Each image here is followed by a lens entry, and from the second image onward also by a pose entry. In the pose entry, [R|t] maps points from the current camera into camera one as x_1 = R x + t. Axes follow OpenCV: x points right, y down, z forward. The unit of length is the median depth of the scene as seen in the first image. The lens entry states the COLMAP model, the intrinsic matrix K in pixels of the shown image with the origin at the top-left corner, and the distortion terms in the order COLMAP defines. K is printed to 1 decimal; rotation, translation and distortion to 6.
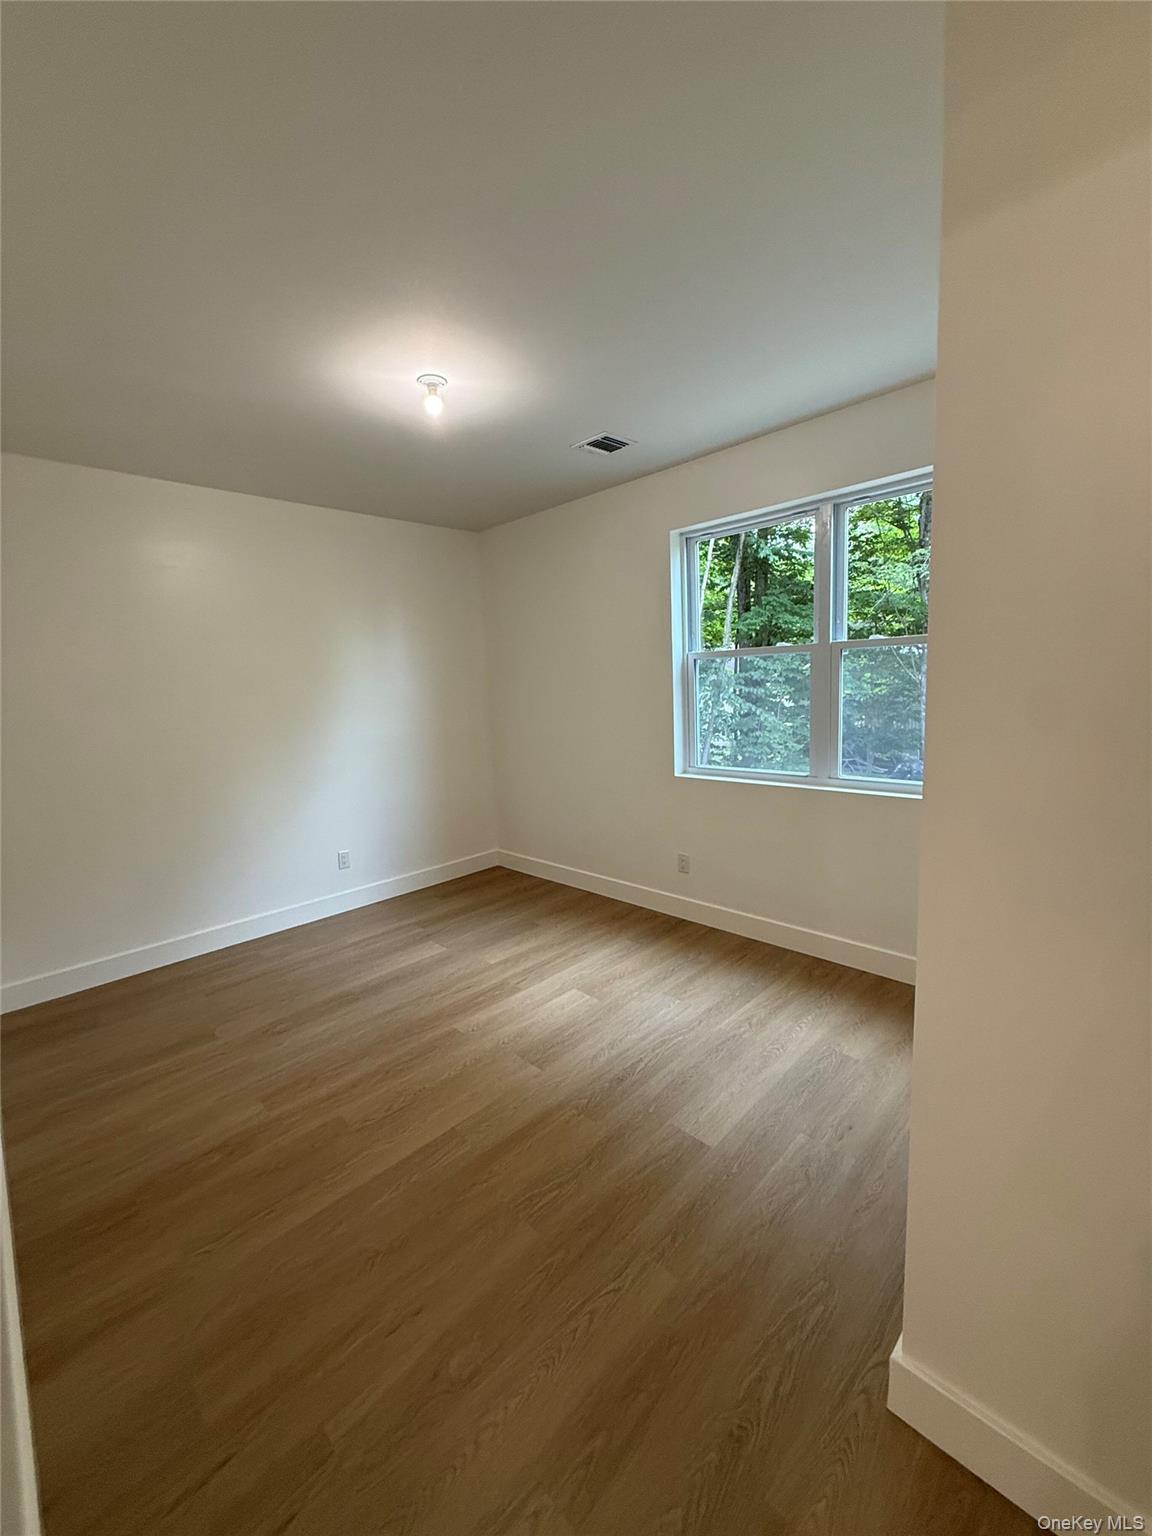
lens RADIAL K [[616.4, 0, 576.0], [0, 616.4, 768.0], [0, 0, 1]] dist [-0.001492, -0.000118]
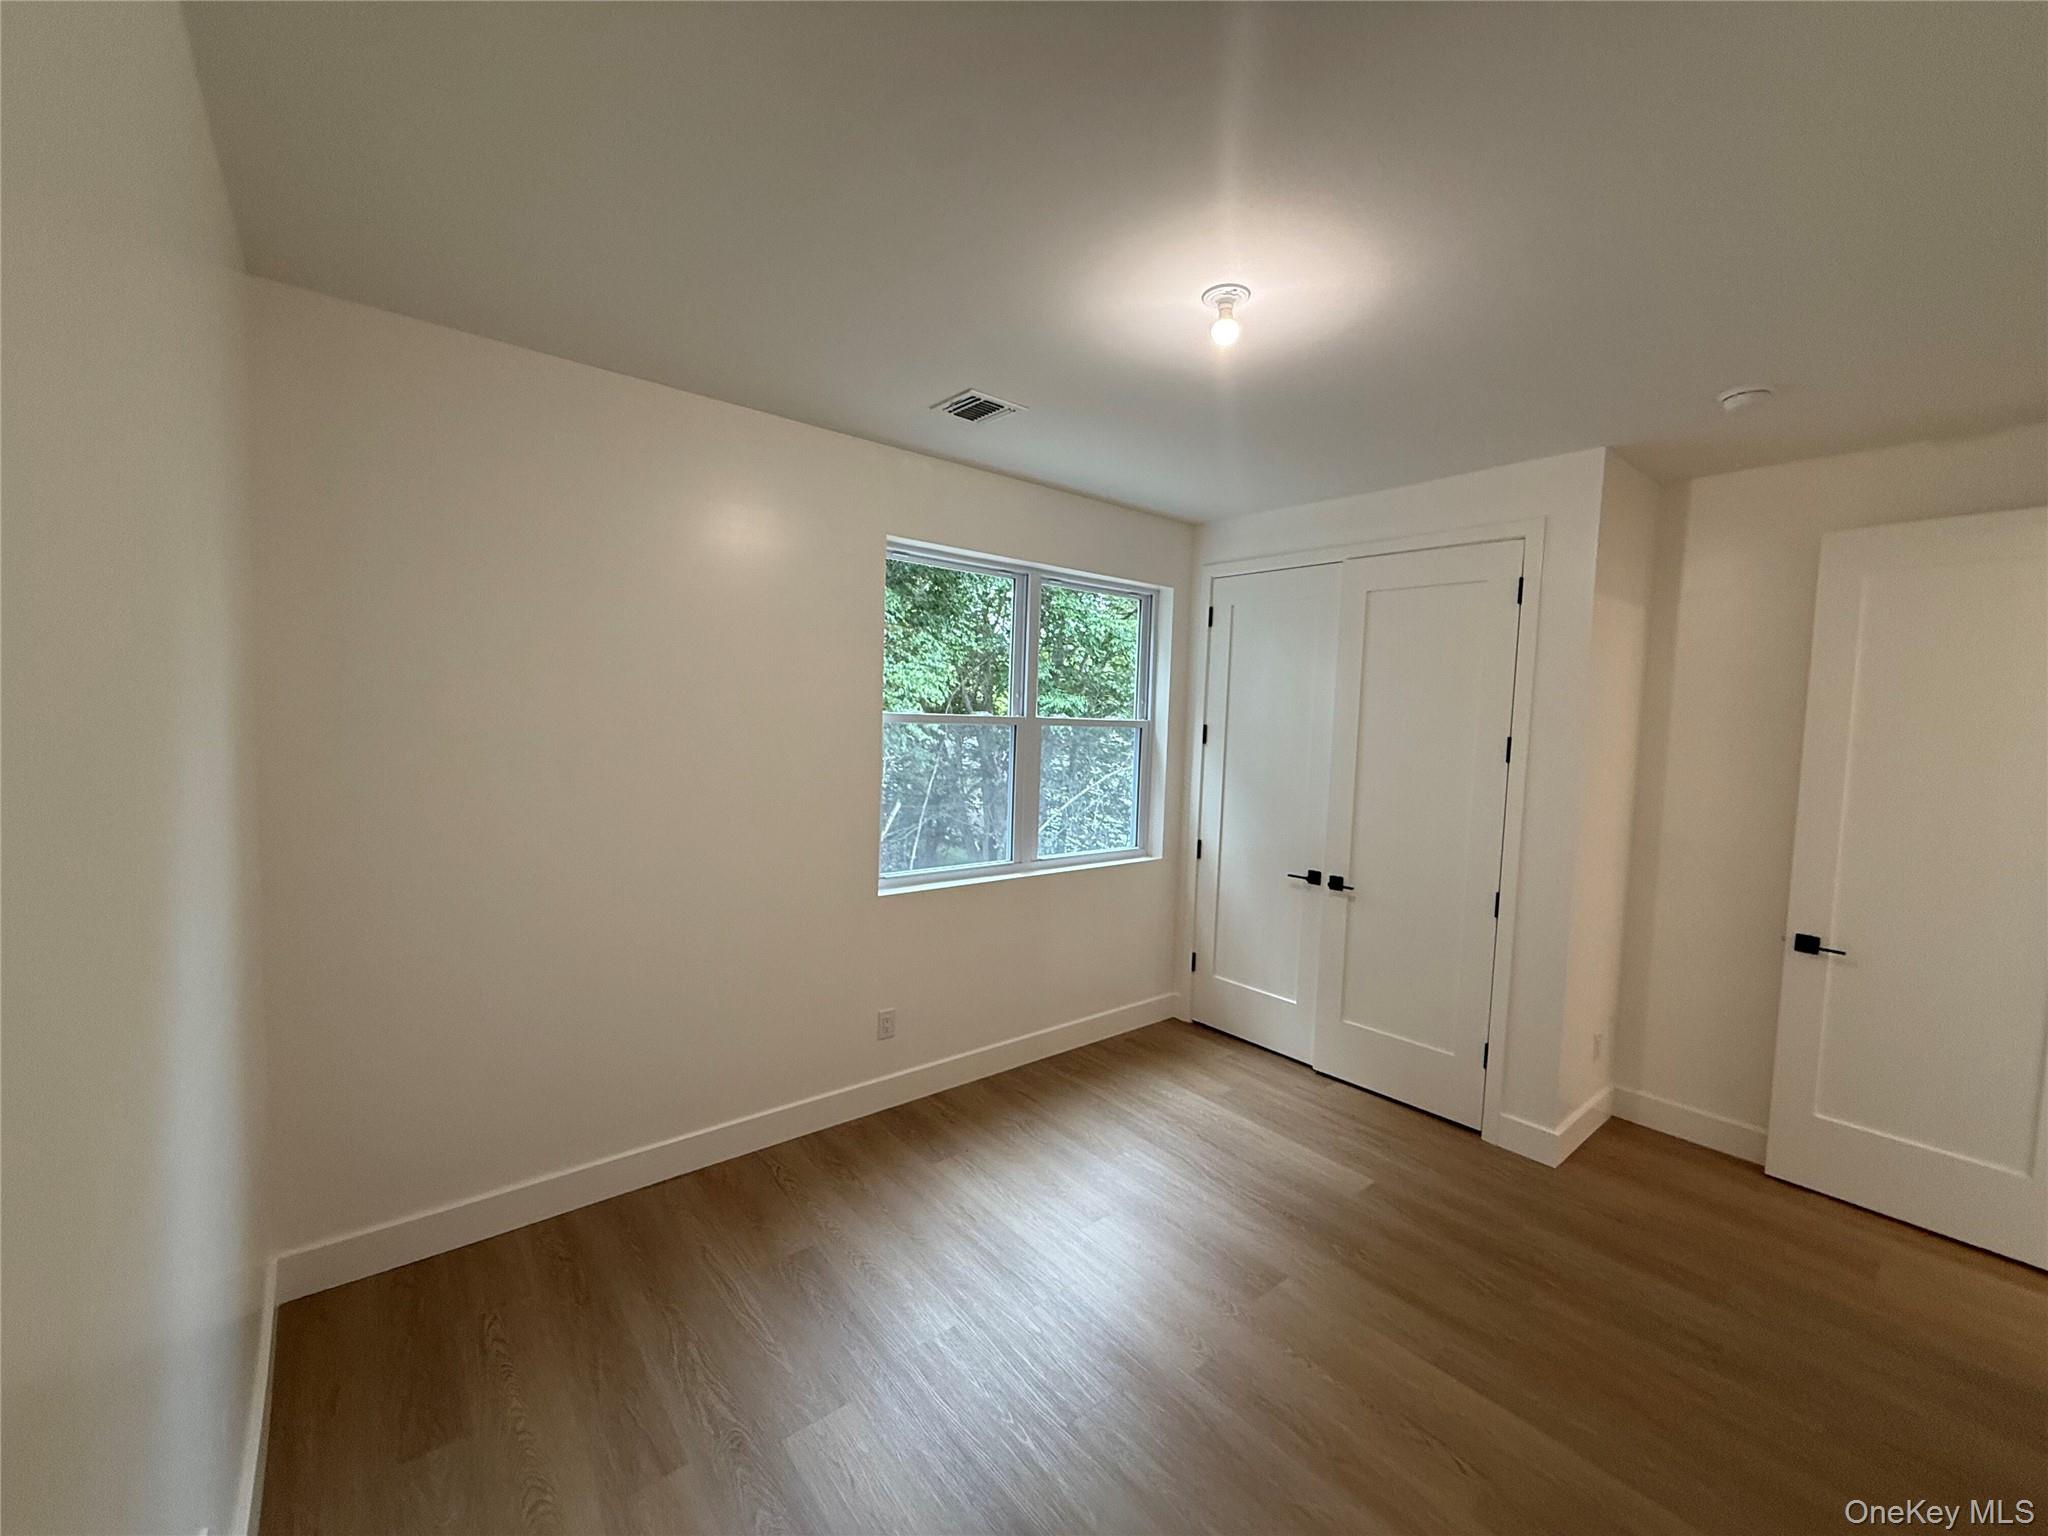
lens RADIAL K [[821.8, 0, 1024.0], [0, 821.8, 768.0], [0, 0, 1]] dist [-0.001492, -0.000118]
pose [[0.097520, -0.019282, 0.995047, -0.957971], [0.104813, 0.994451, 0.008998, -0.158136], [-0.989699, 0.103416, 0.099000, 1.020367]]
